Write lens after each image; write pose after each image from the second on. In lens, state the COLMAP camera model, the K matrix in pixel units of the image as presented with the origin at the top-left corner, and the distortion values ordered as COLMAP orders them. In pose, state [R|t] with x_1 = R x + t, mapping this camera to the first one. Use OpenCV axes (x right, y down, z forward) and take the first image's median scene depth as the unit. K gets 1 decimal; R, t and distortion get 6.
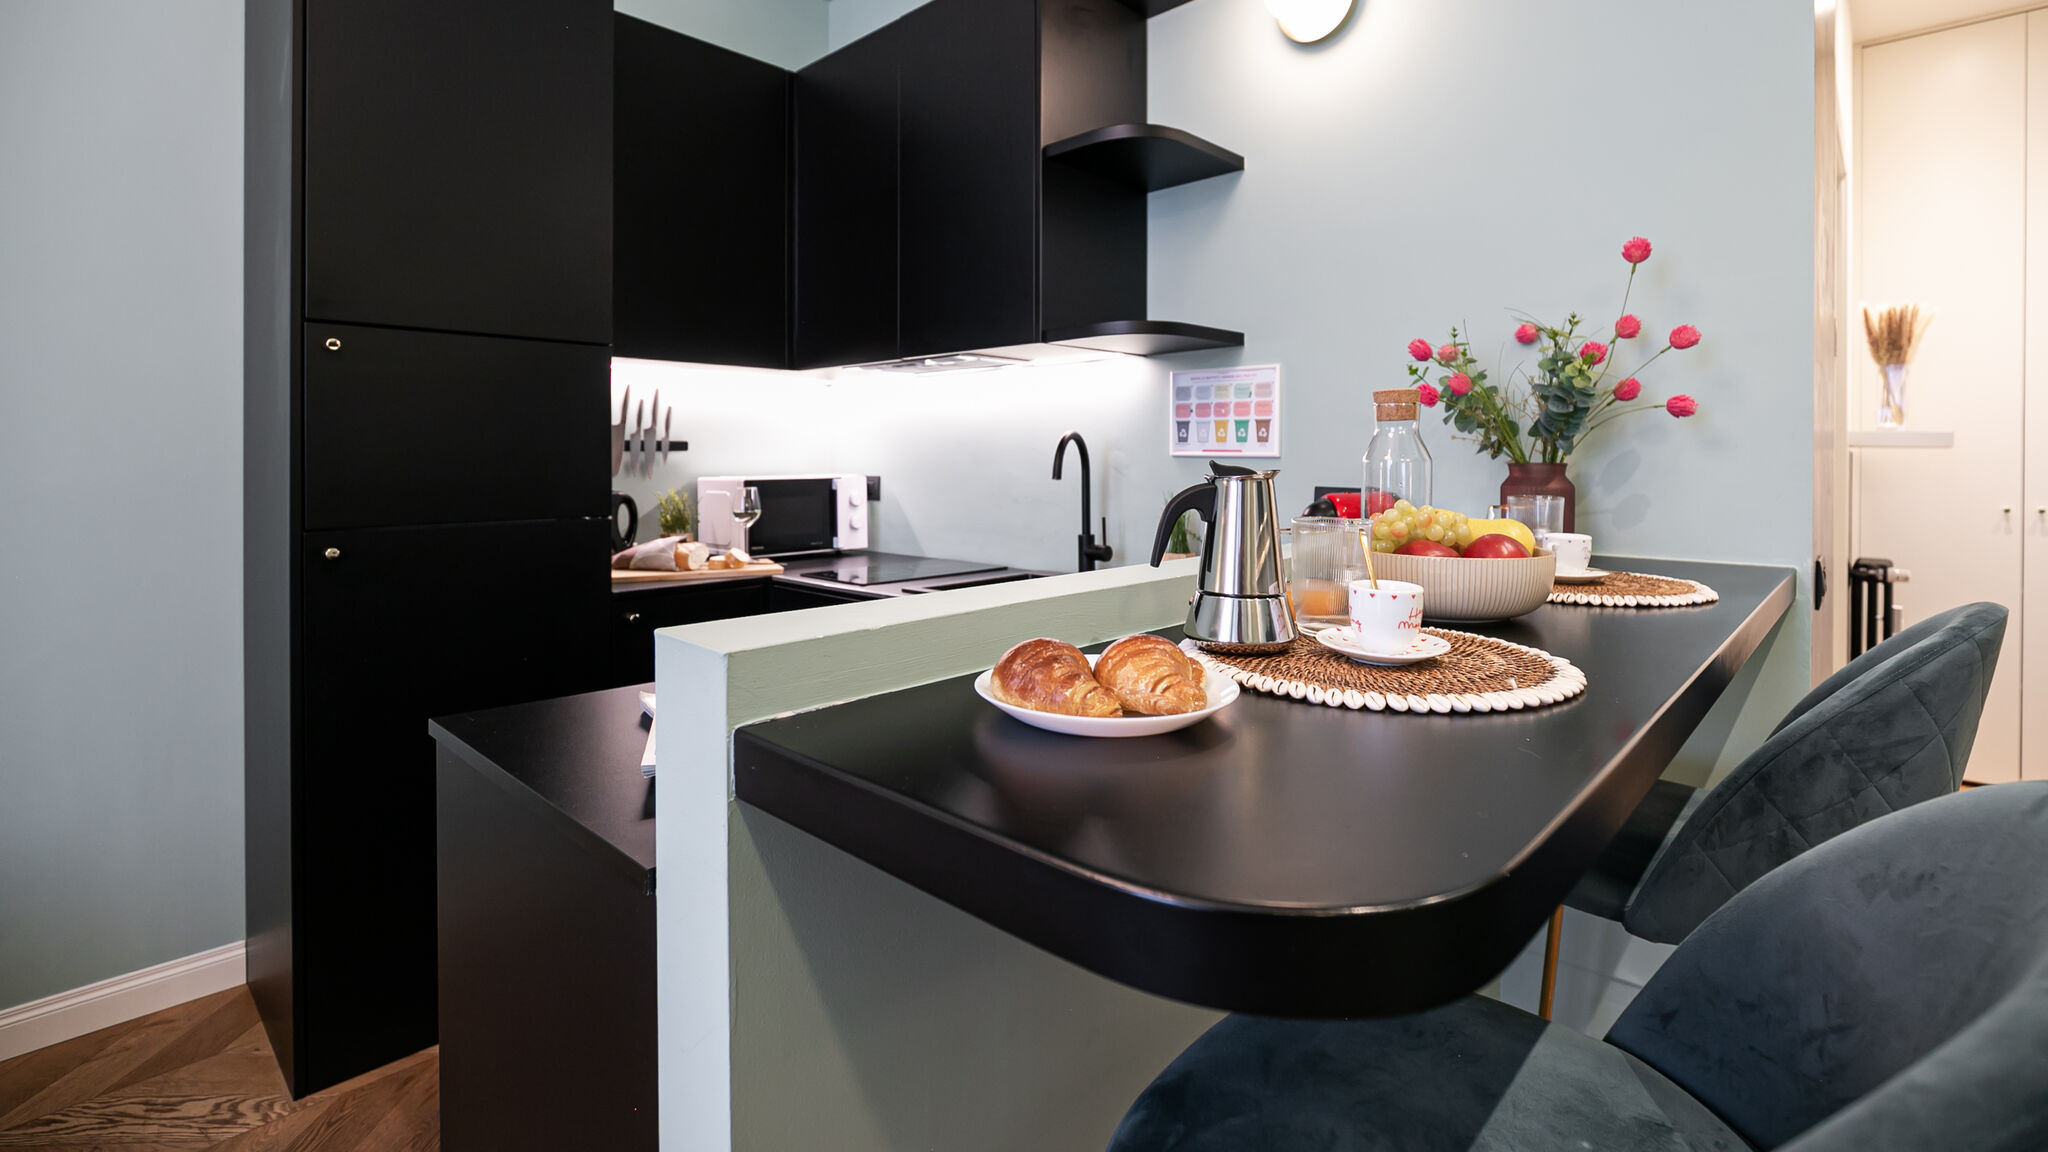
lens RADIAL K [[955.4, 0, 1031.2], [0, 955.4, 455.9], [0, 0, 1]] dist [-0.014990, 0.005062]
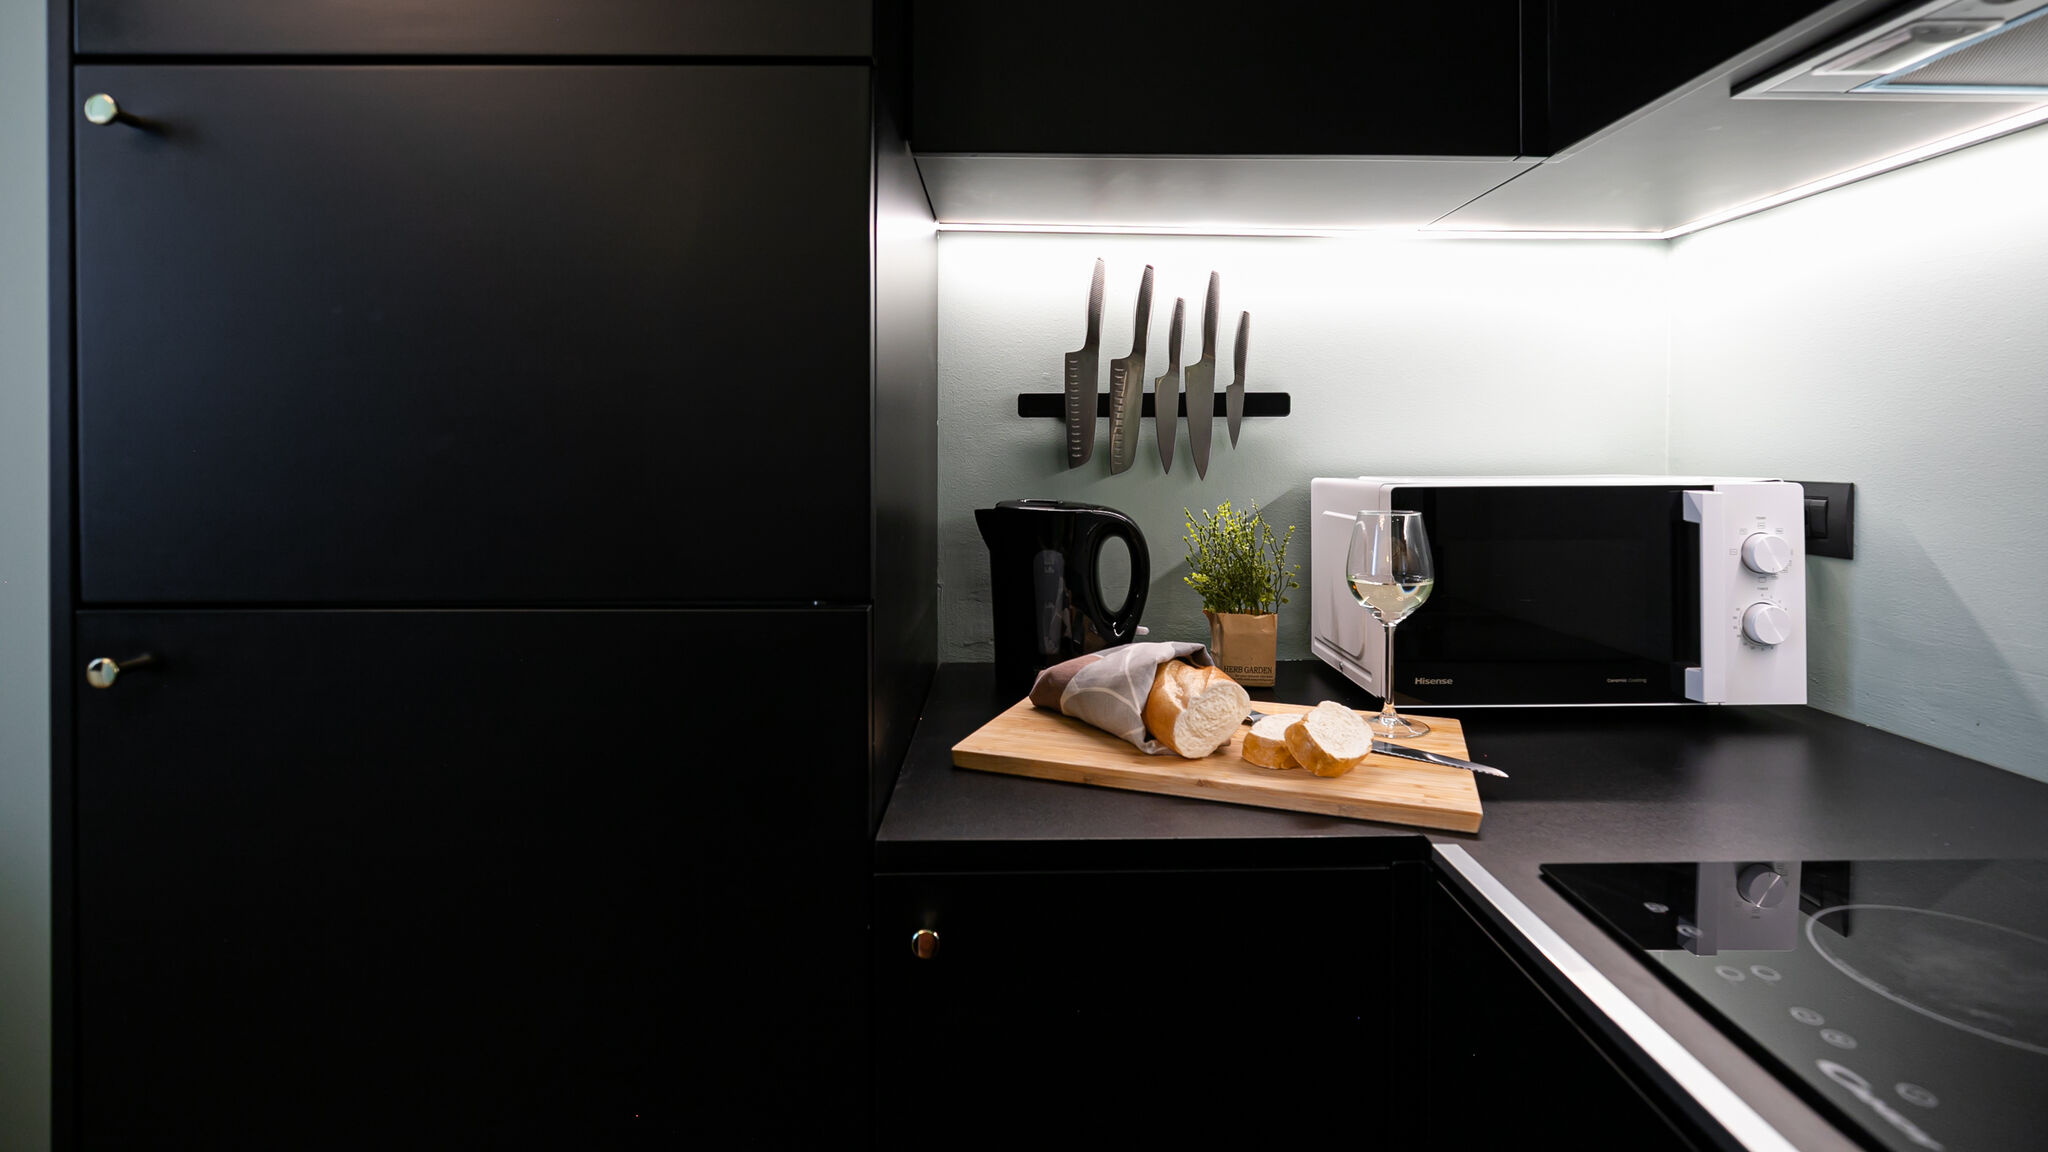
lens RADIAL K [[955.4, 0, 1028.8], [0, 955.4, 465.6], [0, 0, 1]] dist [-0.014990, 0.005062]
pose [[0.700942, 0.012213, -0.713114, -0.166213], [0.001296, 0.999830, 0.018398, 0.011773], [0.713217, -0.013820, 0.700807, 0.762667]]
